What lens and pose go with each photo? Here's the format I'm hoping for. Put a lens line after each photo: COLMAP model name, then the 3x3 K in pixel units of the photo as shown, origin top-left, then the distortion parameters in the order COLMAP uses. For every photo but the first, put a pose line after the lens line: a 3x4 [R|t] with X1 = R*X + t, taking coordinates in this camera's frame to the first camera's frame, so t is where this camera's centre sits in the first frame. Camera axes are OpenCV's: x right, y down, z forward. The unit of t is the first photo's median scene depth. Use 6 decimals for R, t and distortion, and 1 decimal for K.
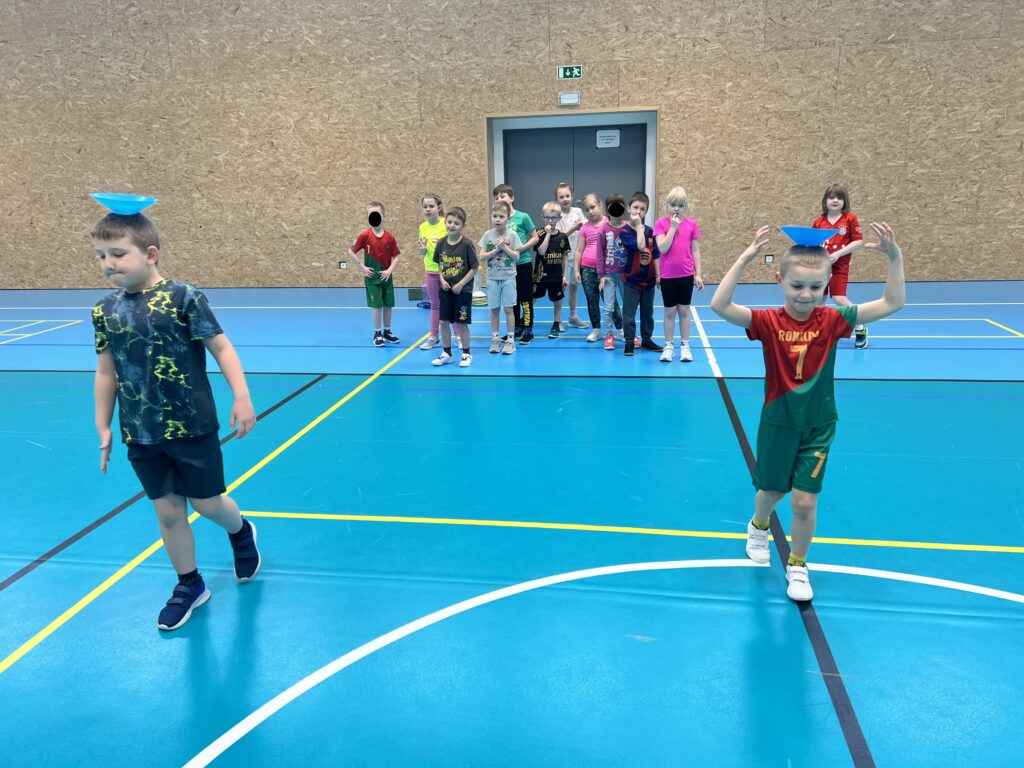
lens RADIAL K [[761.0, 0, 507.1], [0, 761.0, 388.8], [0, 0, 1]] dist [0.048225, -0.057929]
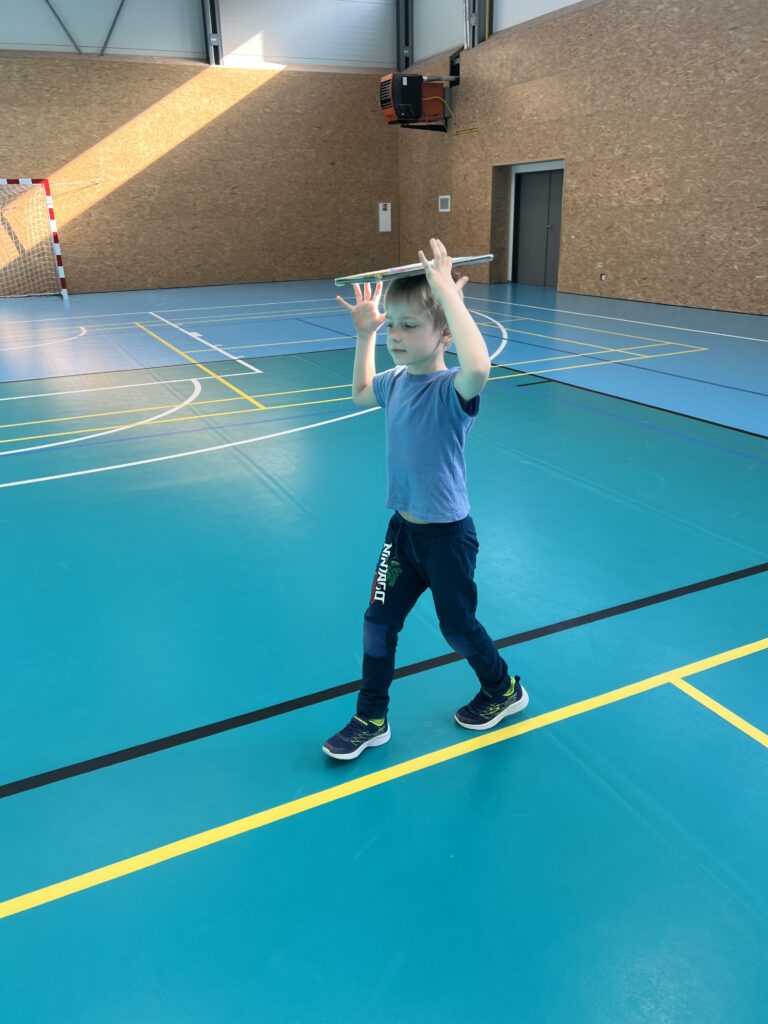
lens RADIAL K [[761.0, 0, 372.8], [0, 761.0, 510.8], [0, 0, 1]] dist [0.048225, -0.057929]
pose [[0.567523, 0.313242, -0.761444, -0.026931], [-0.214838, 0.949104, 0.230317, -0.026782], [0.794835, 0.032877, 0.605934, 0.128110]]
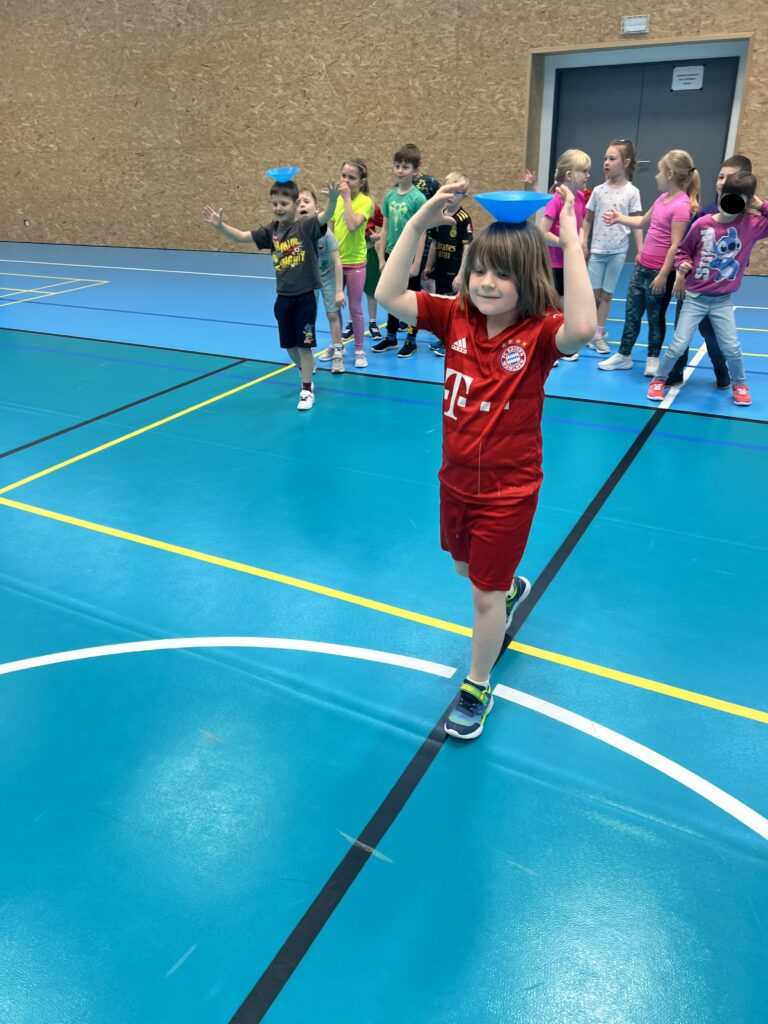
lens RADIAL K [[761.0, 0, 379.0], [0, 761.0, 519.9], [0, 0, 1]] dist [0.048225, -0.057929]
pose [[0.941494, 0.150855, -0.301383, 0.135568], [-0.086880, 0.972644, 0.215442, -0.025463], [0.325639, -0.176653, 0.928845, 0.075323]]
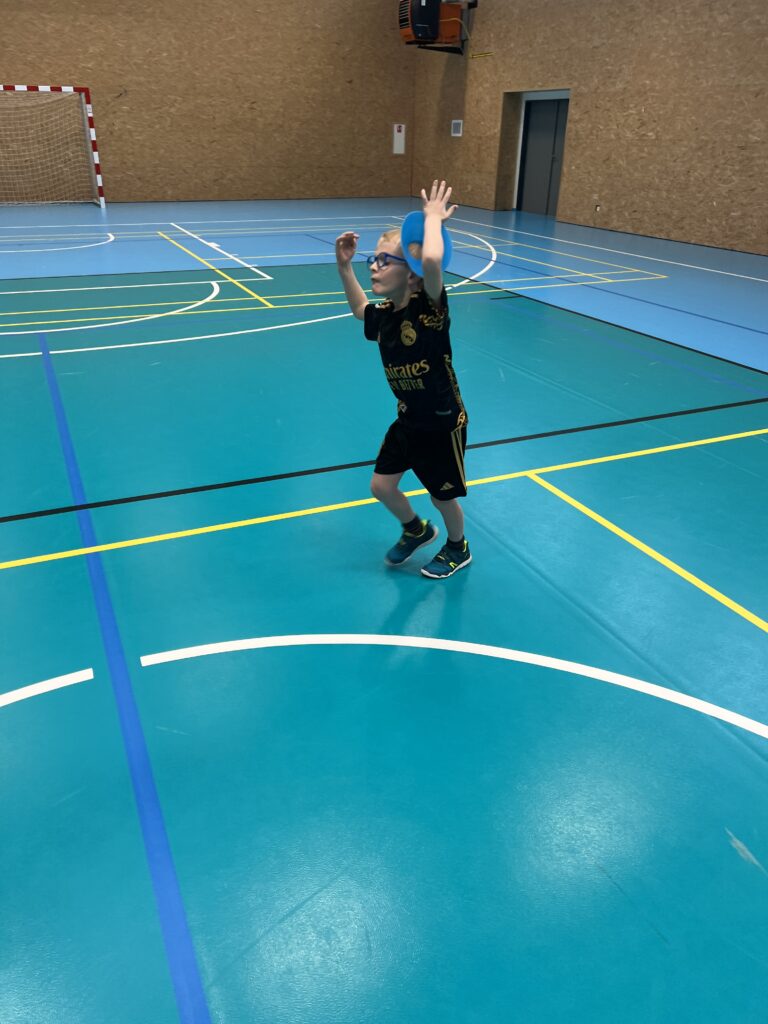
lens RADIAL K [[761.0, 0, 370.5], [0, 761.0, 517.5], [0, 0, 1]] dist [0.048225, -0.057929]
pose [[0.541588, 0.411969, -0.732778, 0.090557], [-0.256545, 0.911101, 0.322613, -0.021762], [0.800541, 0.013267, 0.599131, 0.071828]]
